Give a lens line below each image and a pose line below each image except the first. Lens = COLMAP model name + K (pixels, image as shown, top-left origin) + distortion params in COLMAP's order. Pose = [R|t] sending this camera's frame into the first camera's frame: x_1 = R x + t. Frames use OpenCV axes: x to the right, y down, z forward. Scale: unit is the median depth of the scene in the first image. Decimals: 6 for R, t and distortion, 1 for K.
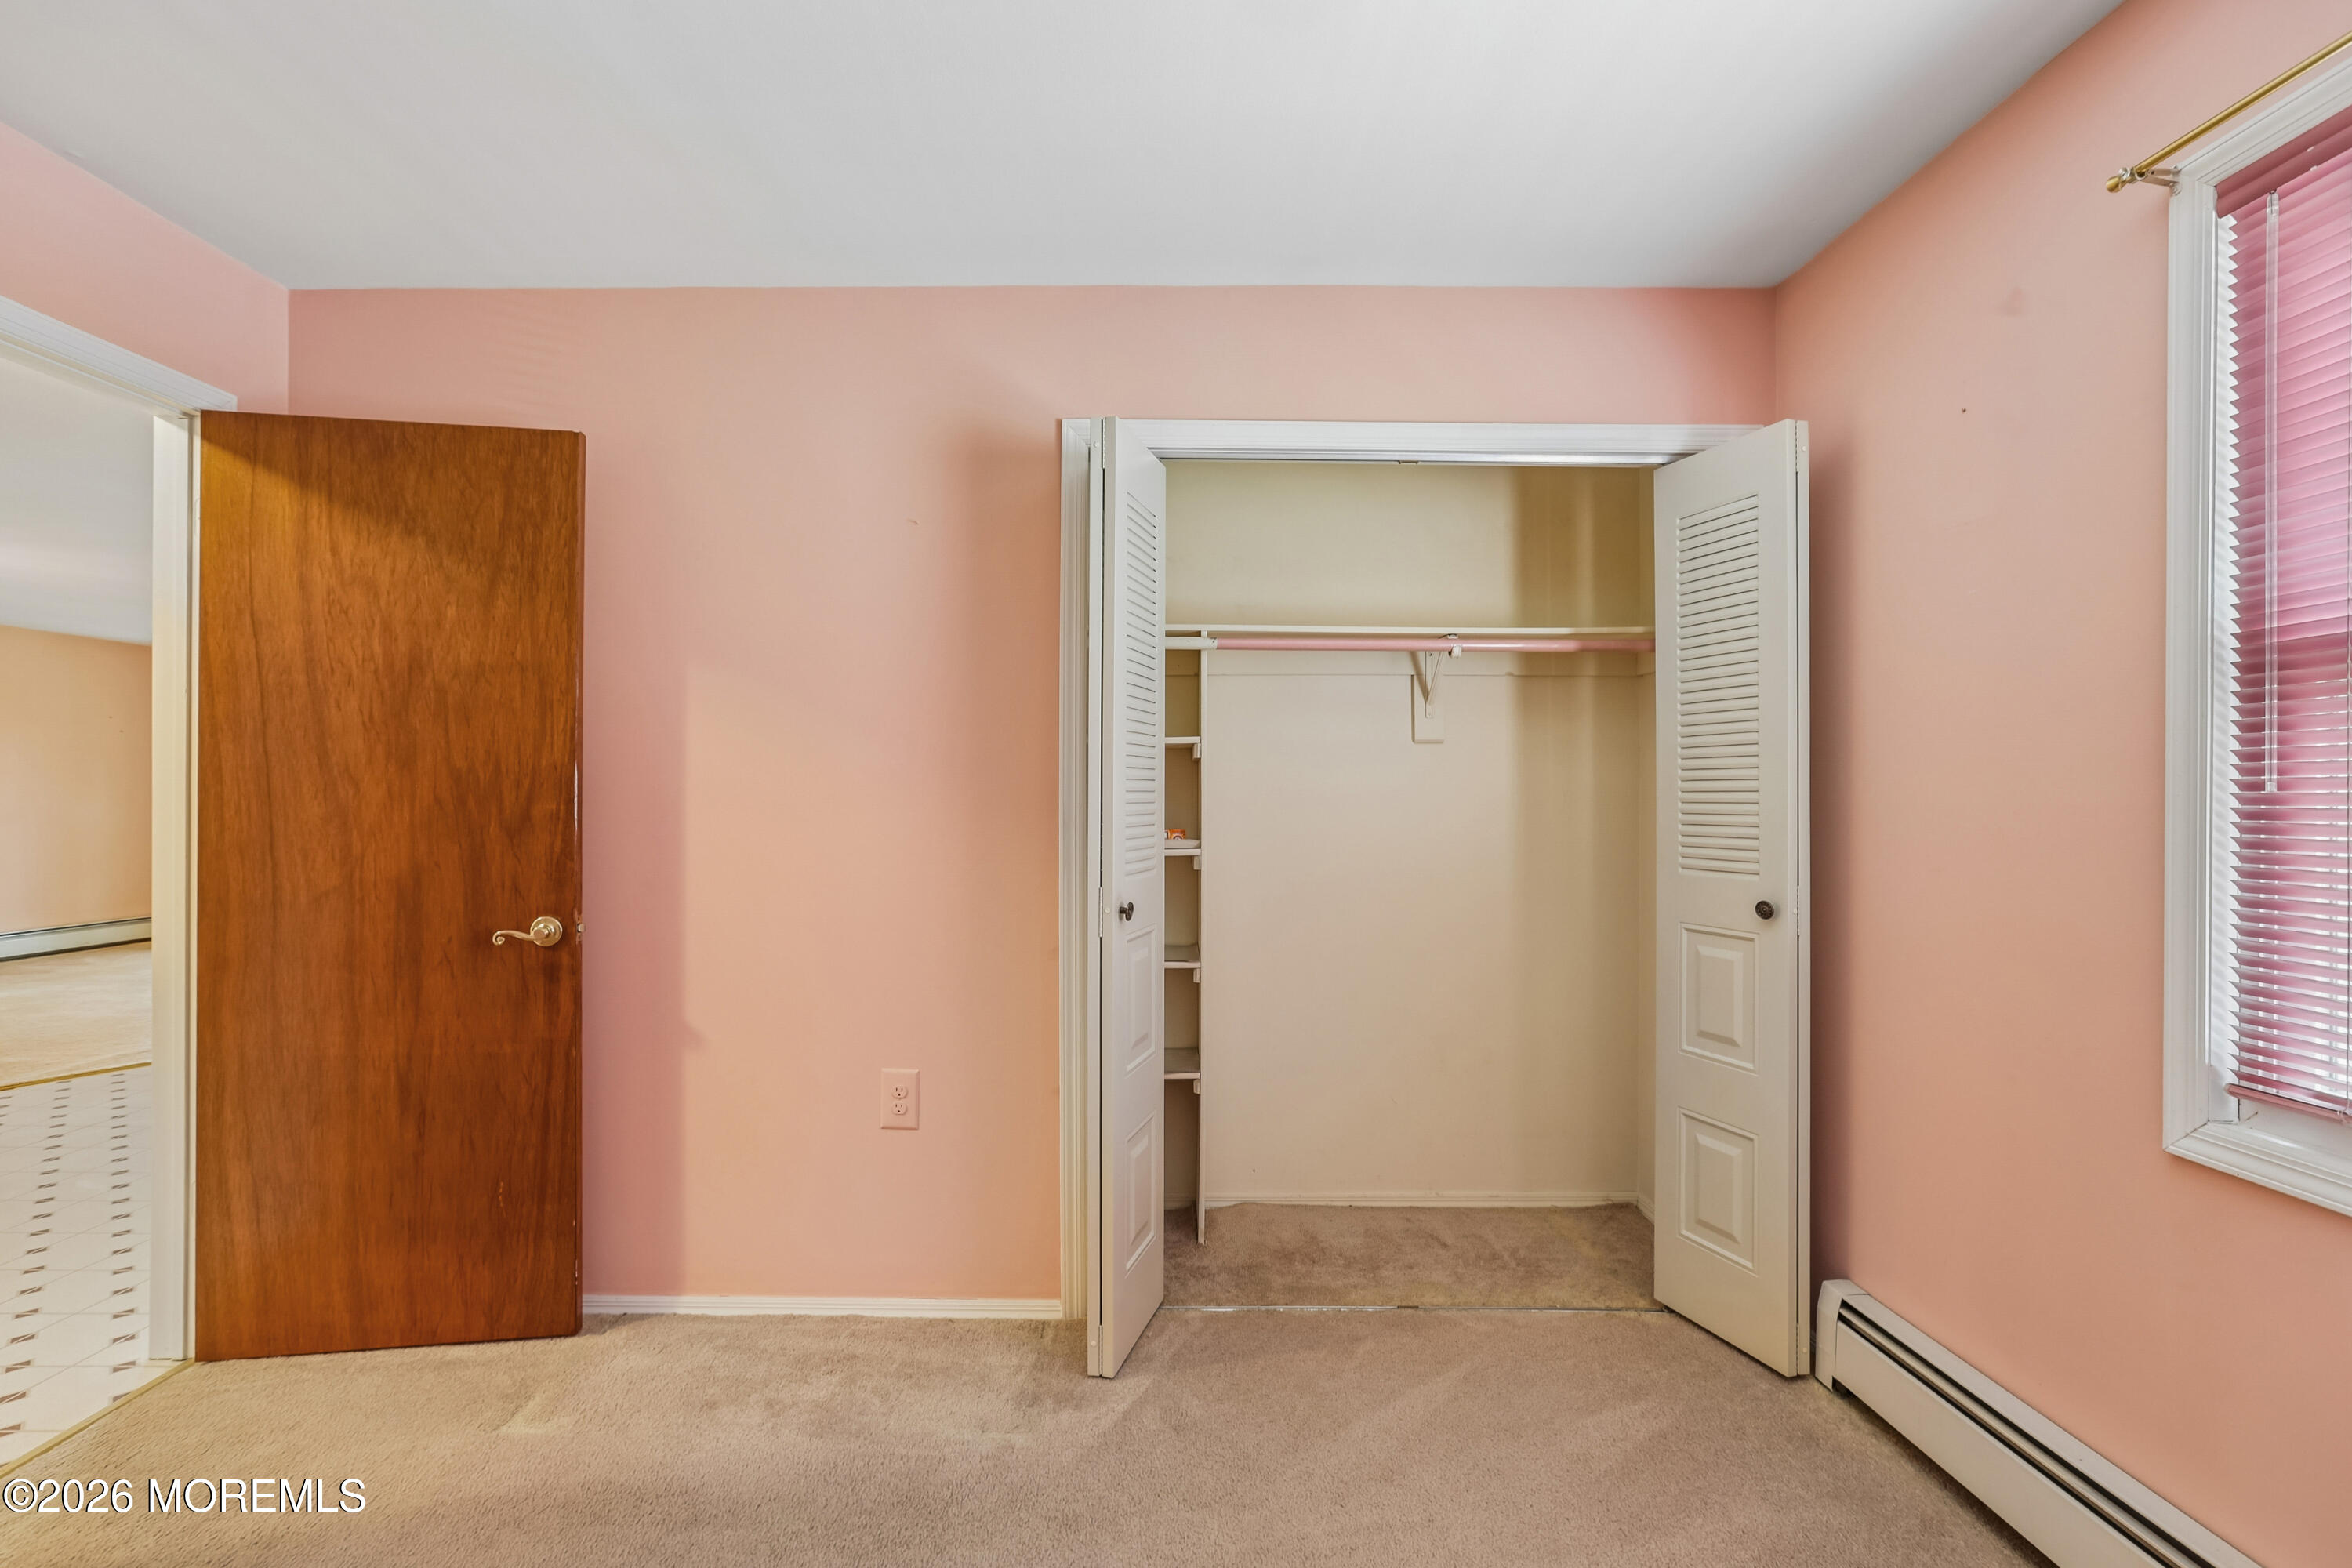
lens RADIAL K [[1087.2, 0, 1169.3], [0, 1087.2, 802.8], [0, 0, 1]] dist [-0.032274, 0.009773]
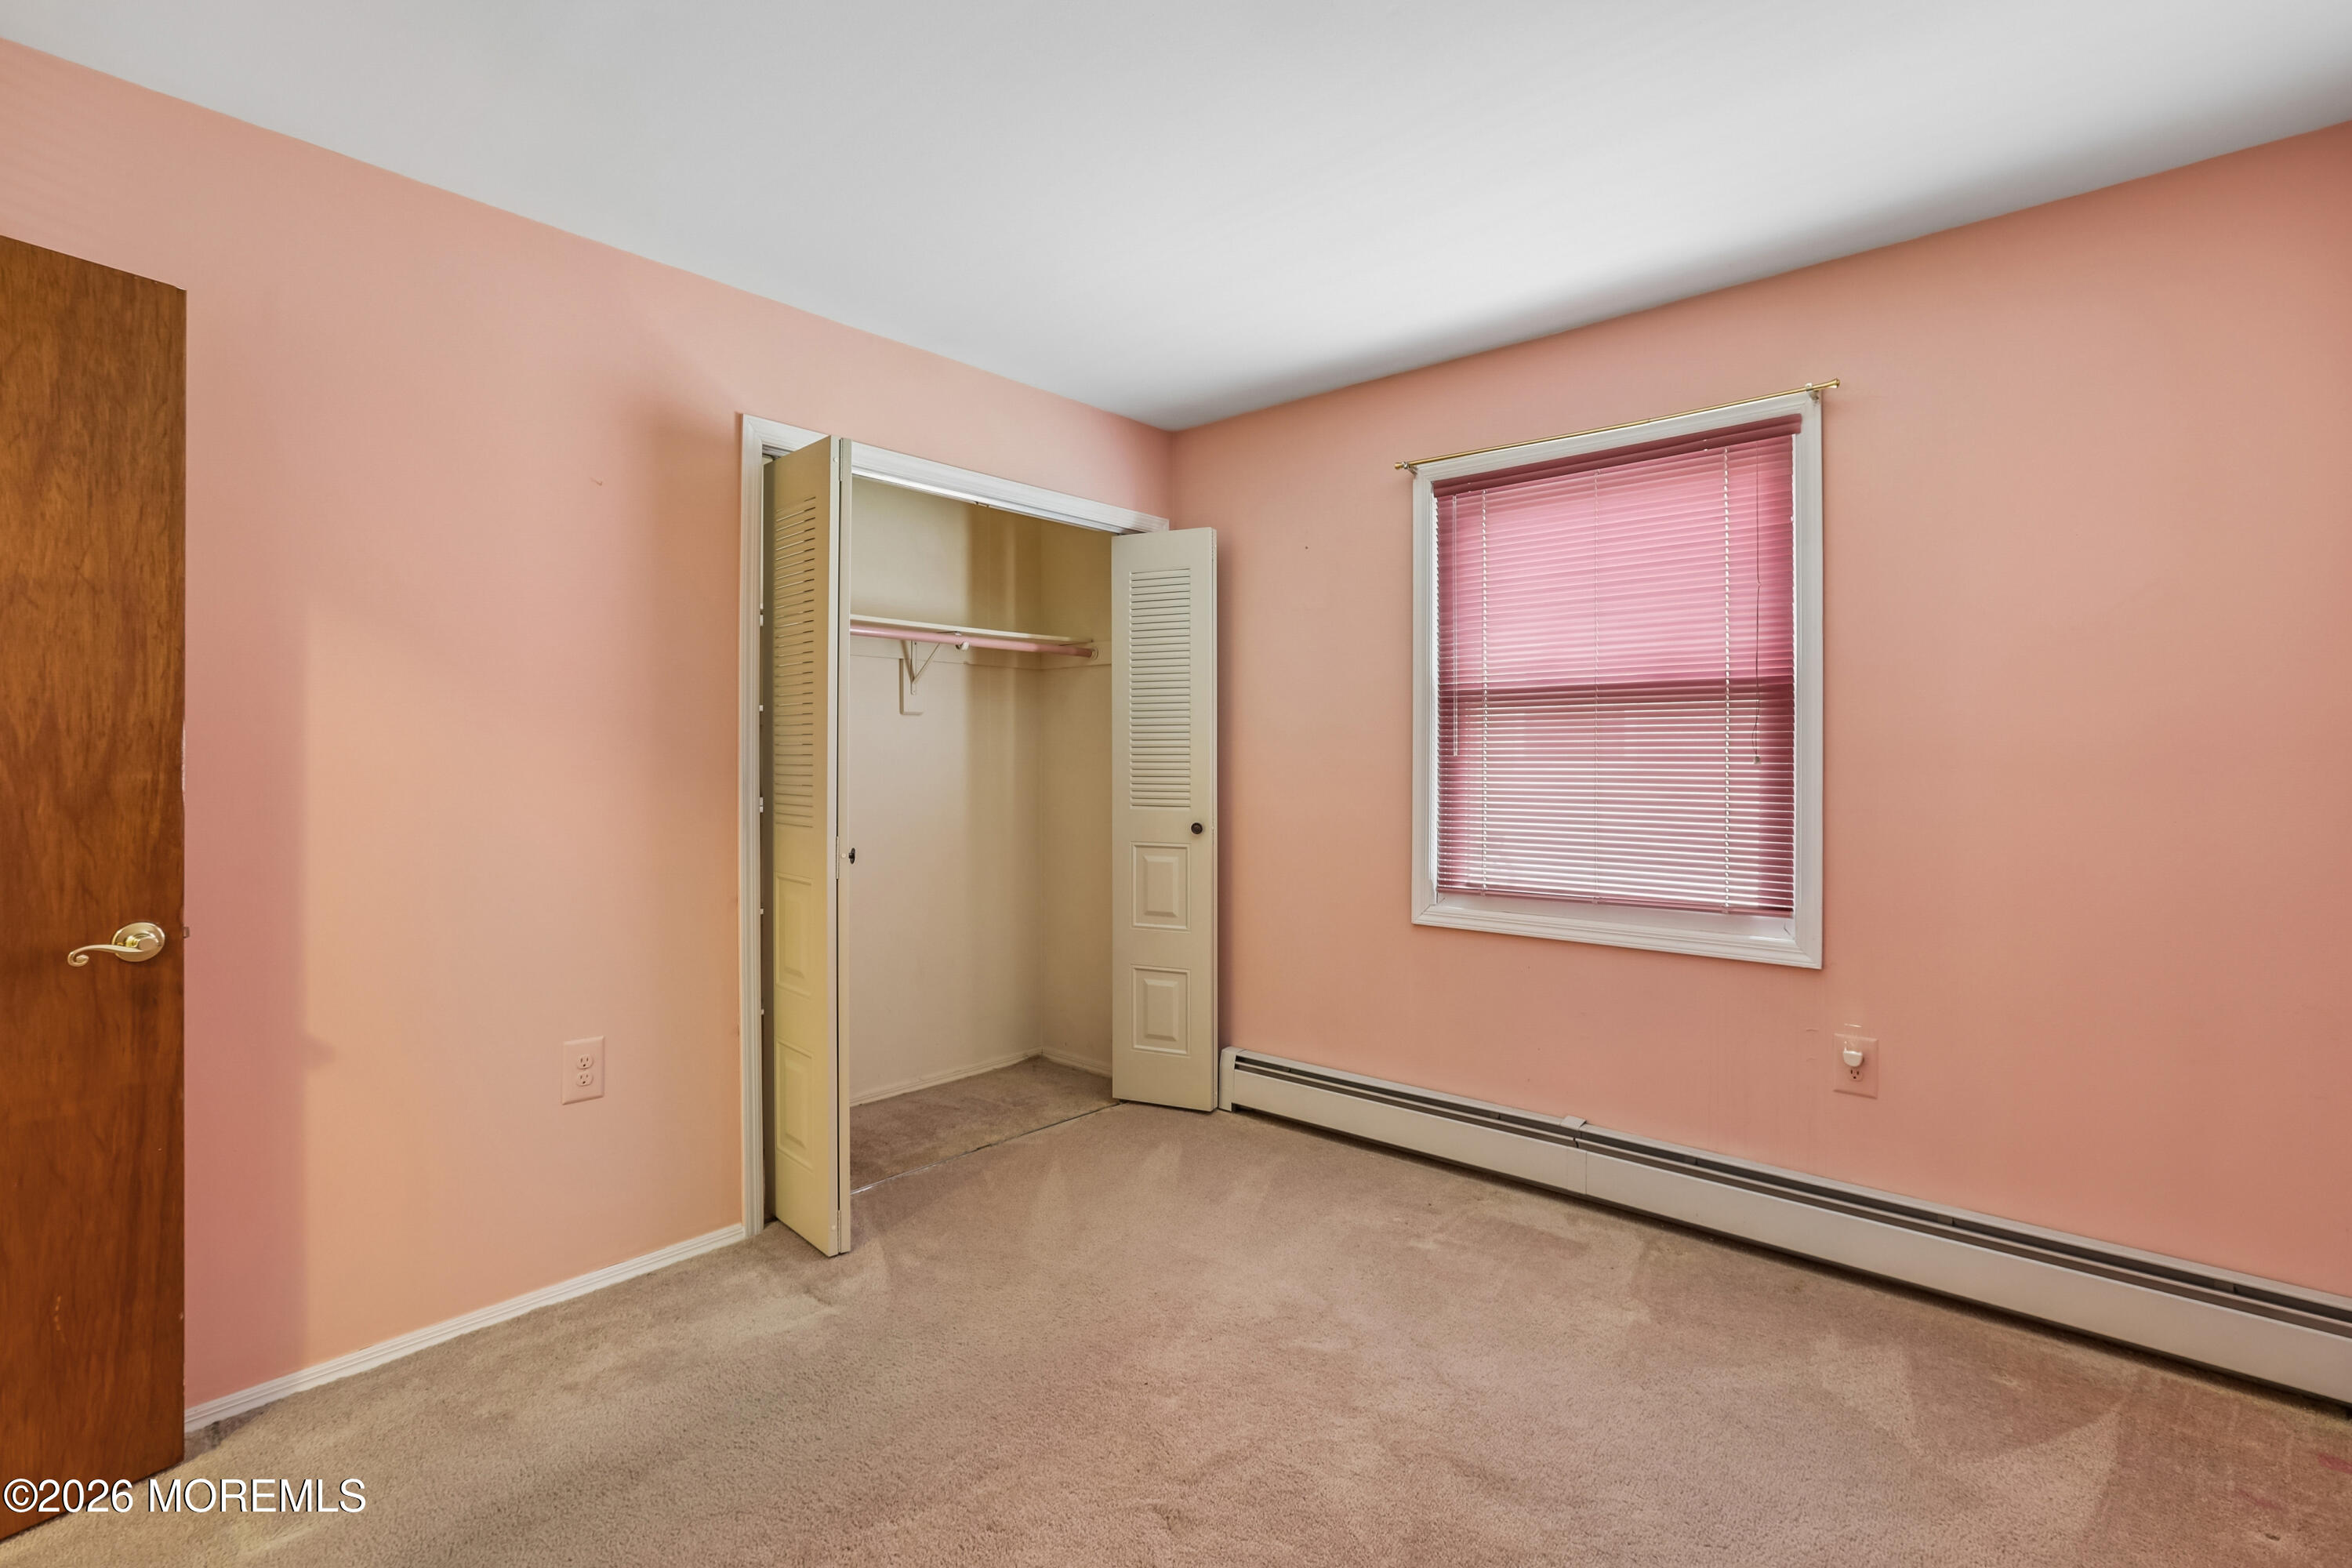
lens RADIAL K [[1087.2, 0, 1178.8], [0, 1087.2, 774.2], [0, 0, 1]] dist [-0.032274, 0.009773]
pose [[0.648136, -0.013910, 0.761397, -0.670477], [0.006329, 0.999897, 0.012880, -0.003100], [-0.761498, -0.003529, 0.648158, -0.038583]]
